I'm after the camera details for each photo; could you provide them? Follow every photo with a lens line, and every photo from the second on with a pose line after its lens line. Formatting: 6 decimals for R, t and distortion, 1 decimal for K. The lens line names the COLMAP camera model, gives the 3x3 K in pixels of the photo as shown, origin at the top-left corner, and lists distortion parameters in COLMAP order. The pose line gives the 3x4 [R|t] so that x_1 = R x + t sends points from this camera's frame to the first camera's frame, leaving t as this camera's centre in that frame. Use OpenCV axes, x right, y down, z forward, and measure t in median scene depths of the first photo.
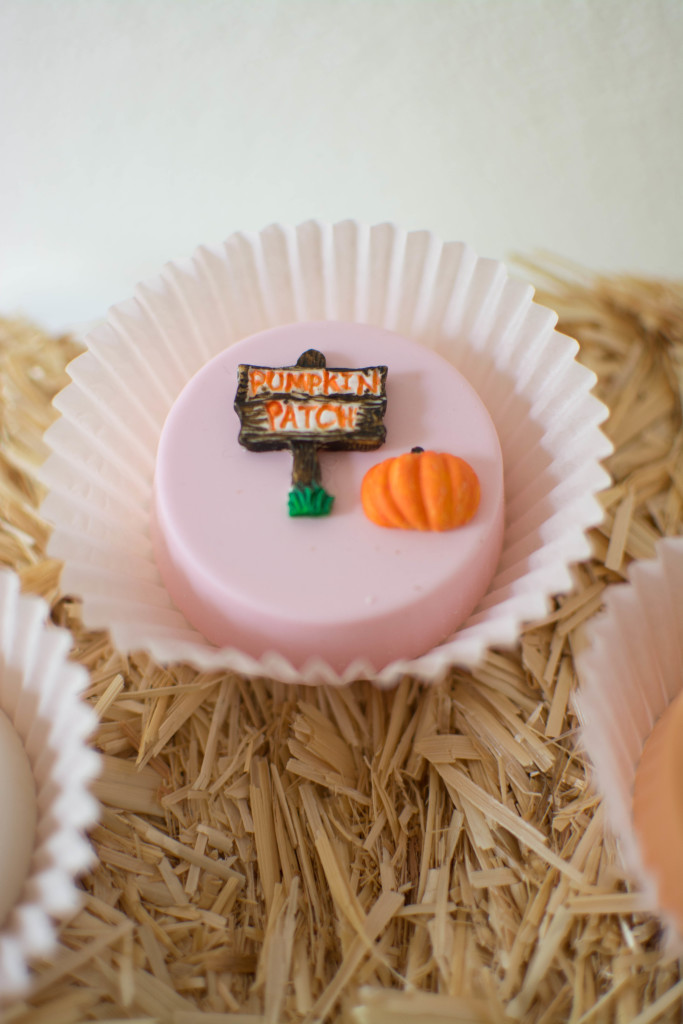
lens RADIAL K [[1706.4, 0, 341.5], [0, 1706.4, 512.0], [0, 0, 1]] dist [-0.241238, 0.135336]
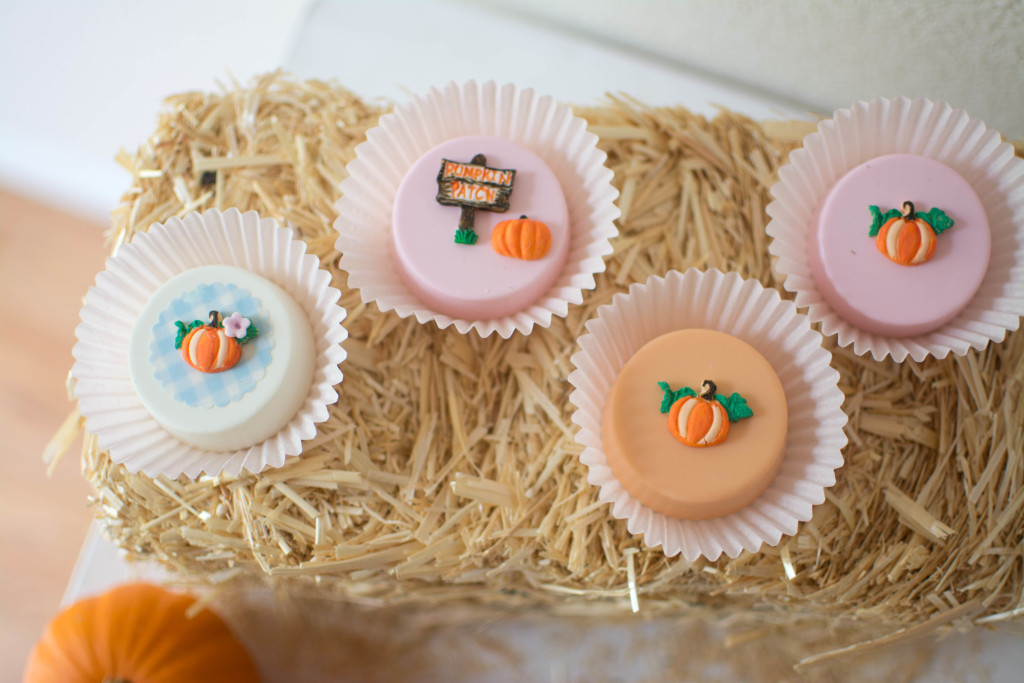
lens RADIAL K [[1706.4, 0, 512.0], [0, 1706.4, 341.5], [0, 0, 1]] dist [-0.241238, 0.135336]
pose [[0.987892, 0.148813, -0.043853, 0.140219], [-0.134217, 0.961574, 0.239501, -0.371593], [0.077809, -0.230715, 0.969905, -0.971258]]
